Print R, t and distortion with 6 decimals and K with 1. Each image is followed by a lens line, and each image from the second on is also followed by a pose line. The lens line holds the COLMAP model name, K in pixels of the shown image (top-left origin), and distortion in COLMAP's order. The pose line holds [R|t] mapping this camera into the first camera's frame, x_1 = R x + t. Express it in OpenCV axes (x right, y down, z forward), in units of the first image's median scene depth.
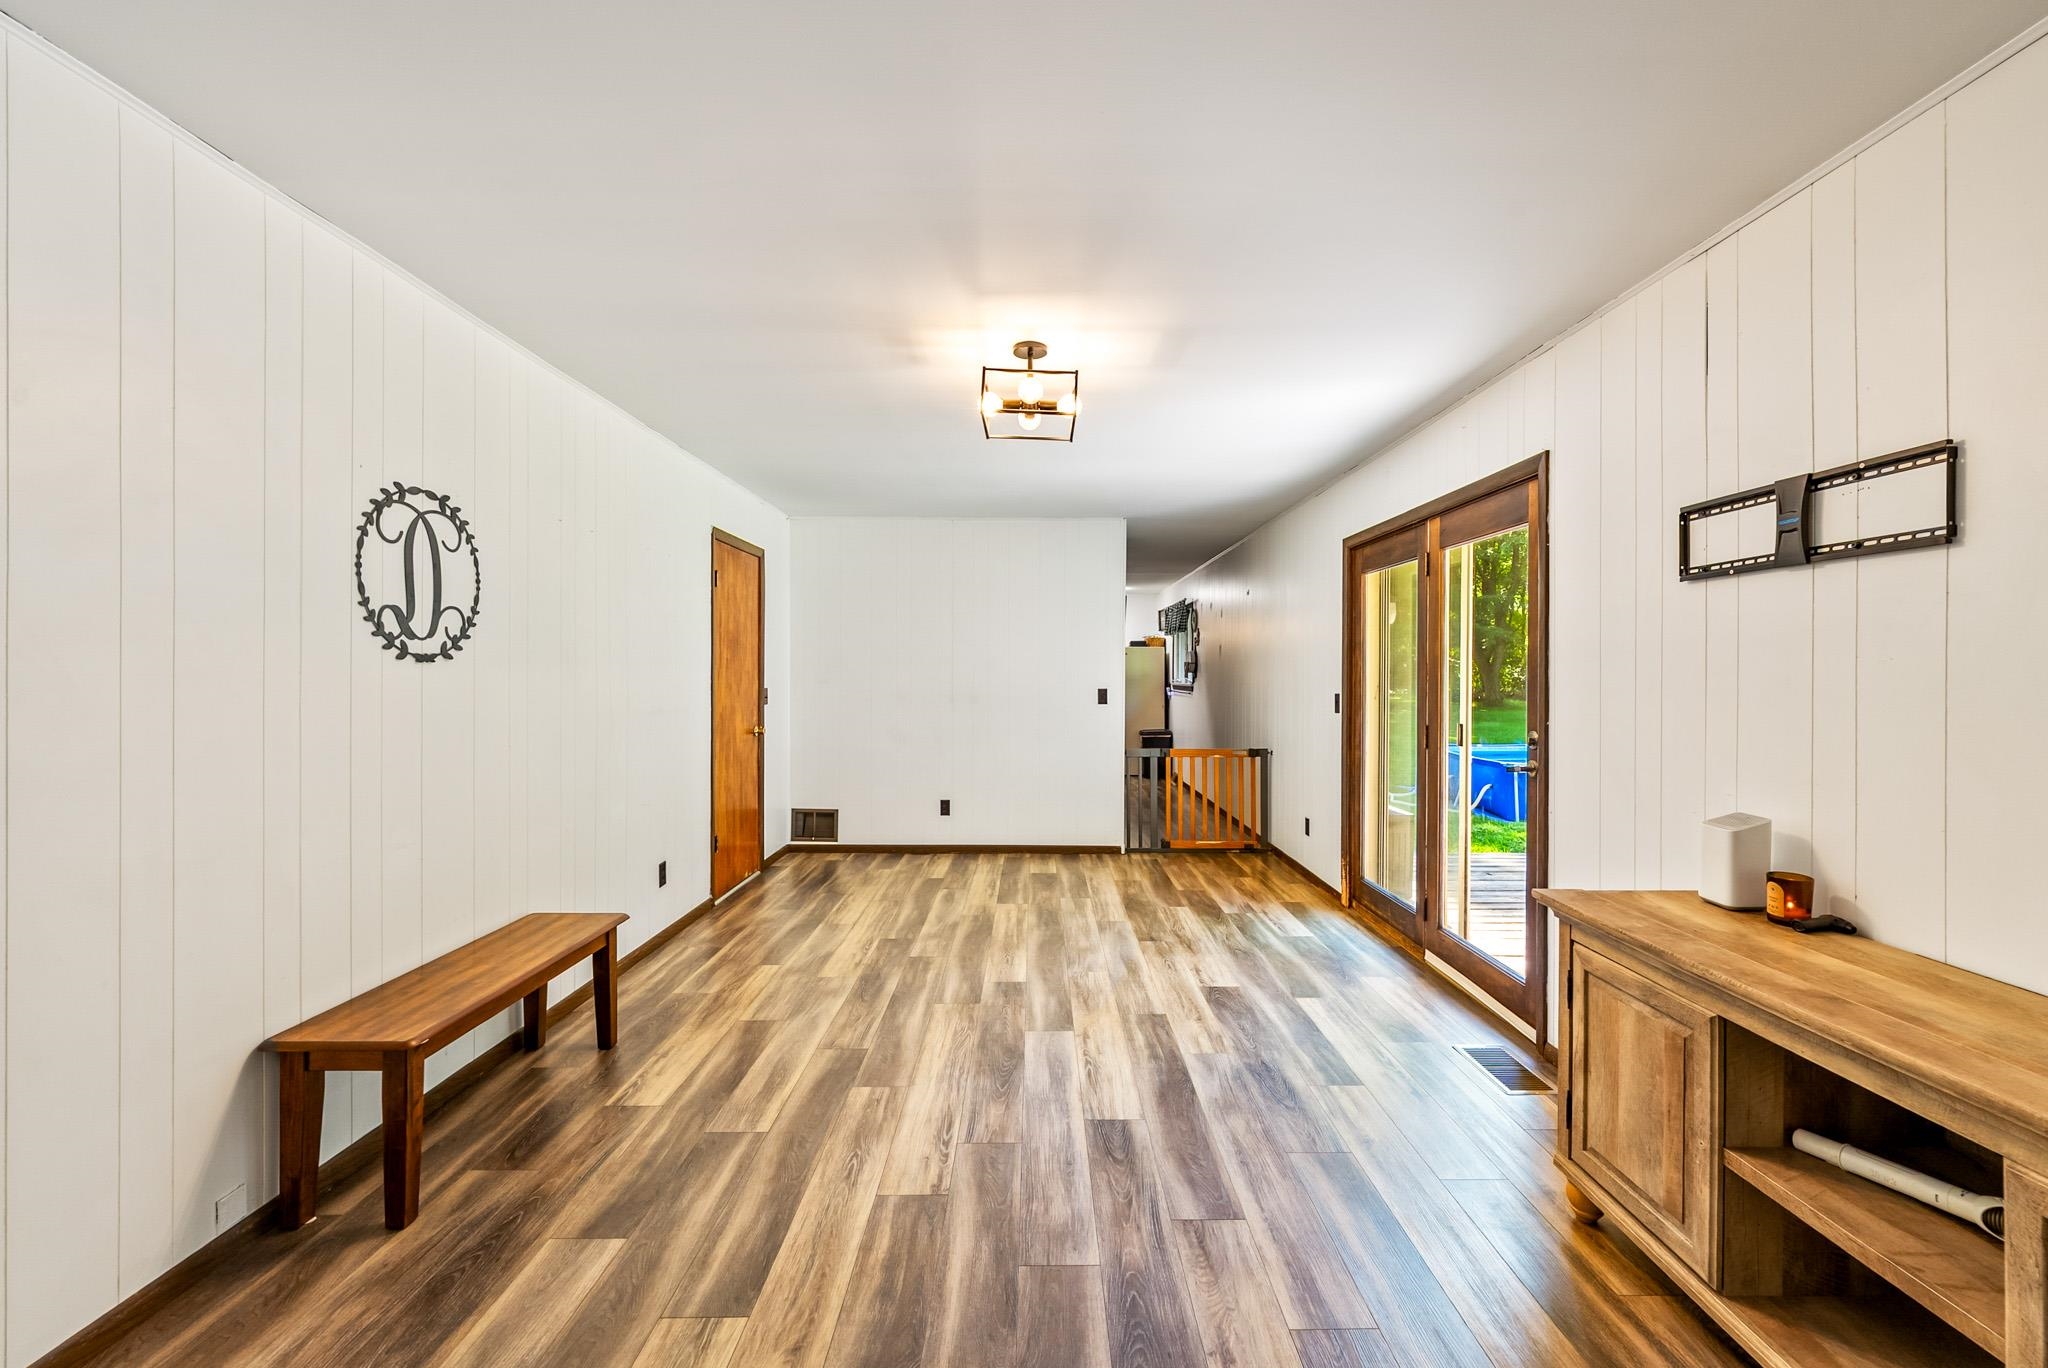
lens RADIAL K [[855.6, 0, 1012.1], [0, 855.6, 692.5], [0, 0, 1]] dist [0.000630, -0.000096]
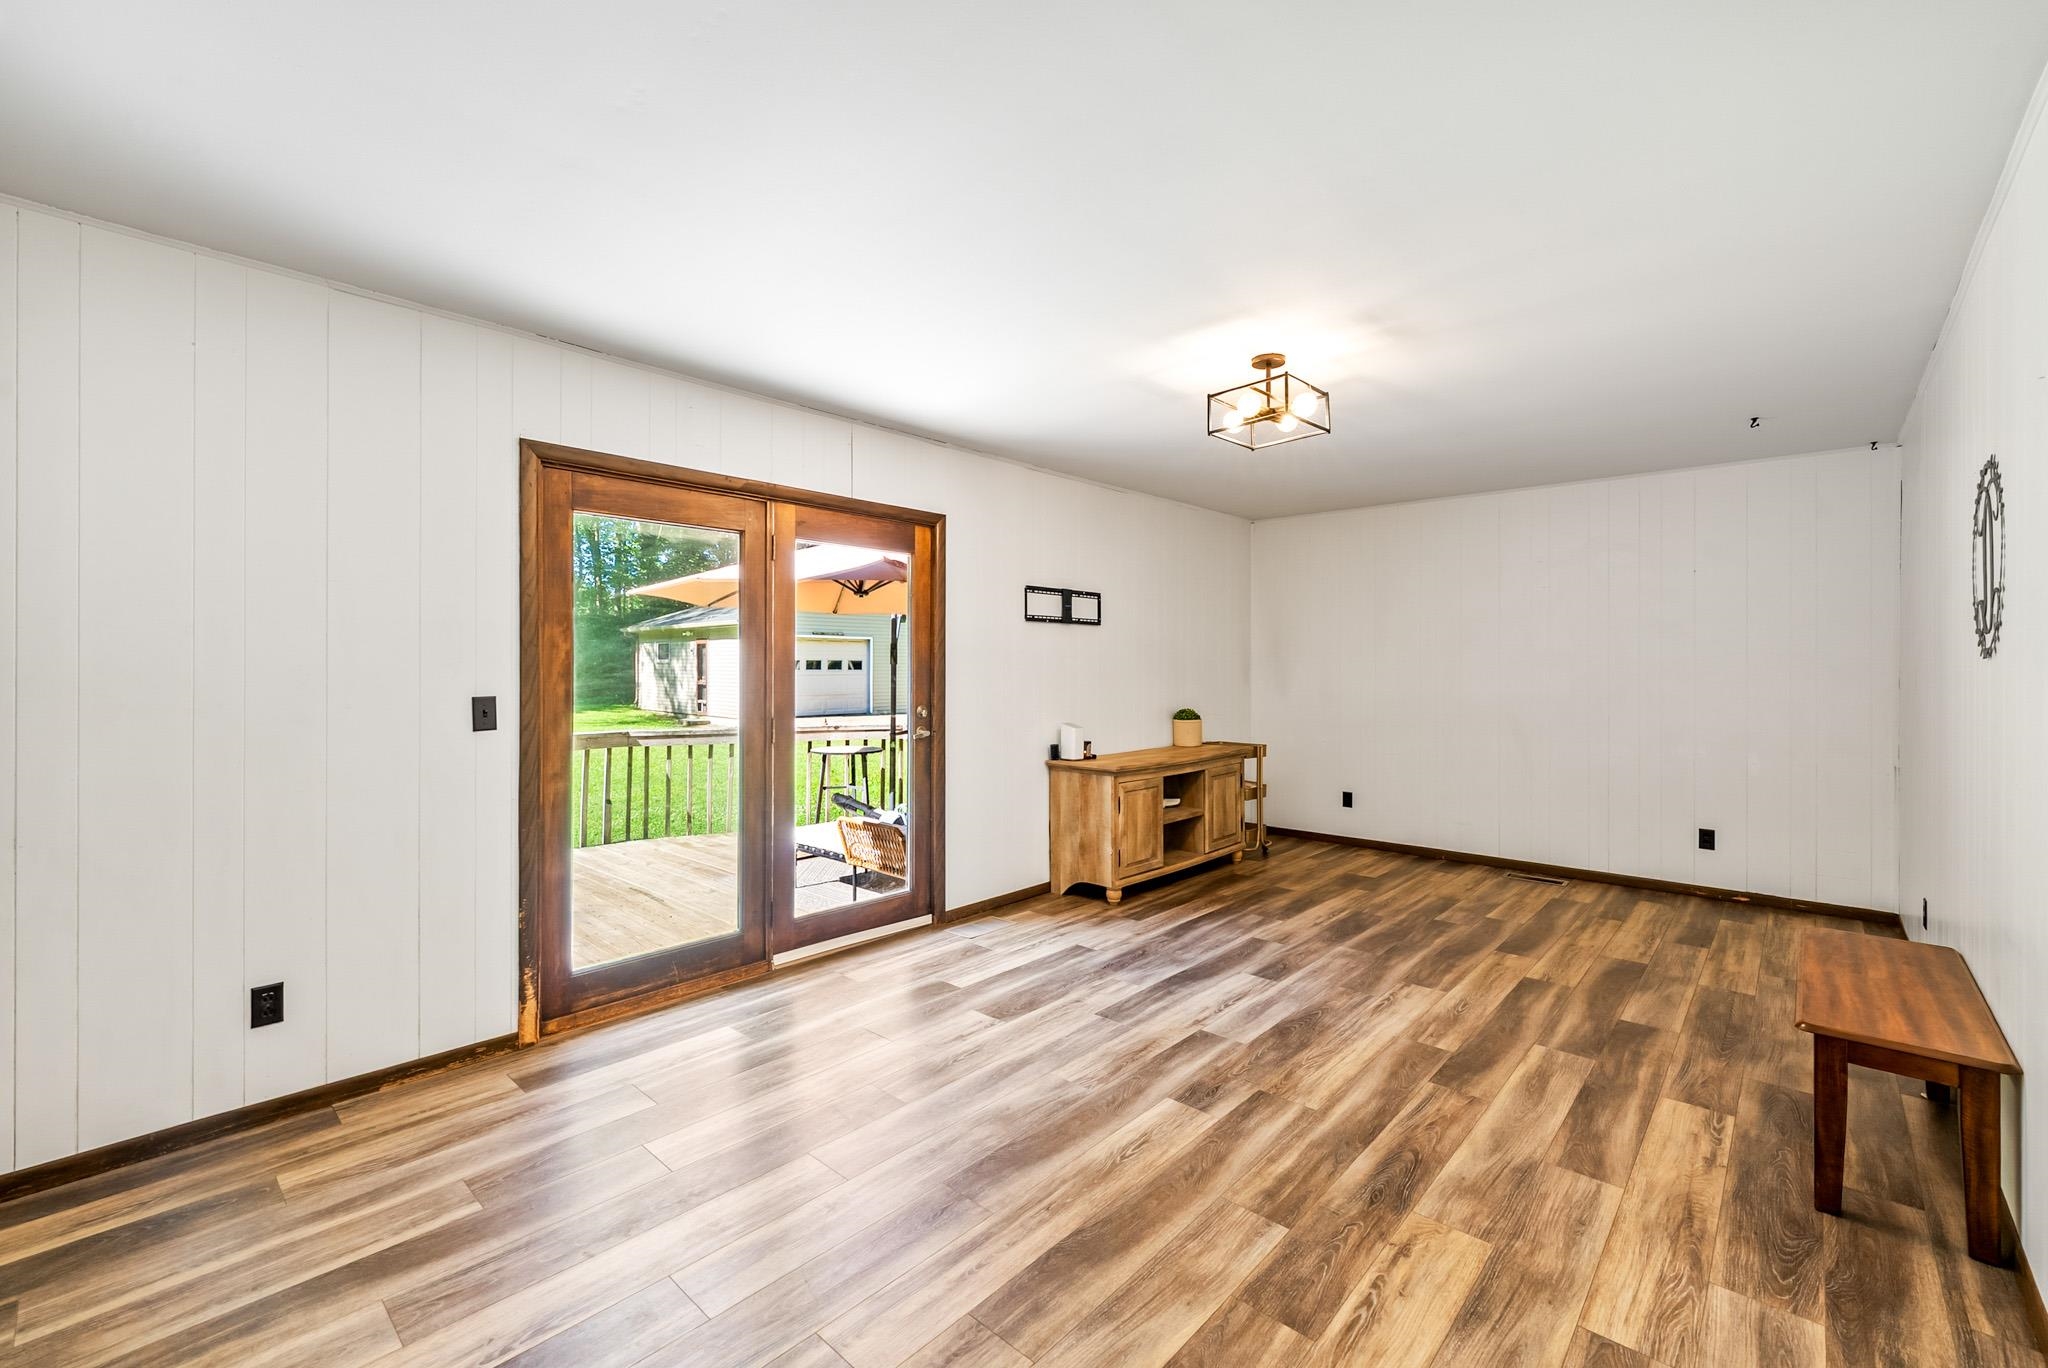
lens RADIAL K [[855.6, 0, 1012.1], [0, 855.6, 692.5], [0, 0, 1]] dist [0.000630, -0.000096]
pose [[-0.747407, -0.027566, 0.663795, -0.453169], [0.008322, 0.998672, 0.050843, -0.049814], [-0.664315, 0.043524, -0.746185, 2.058177]]
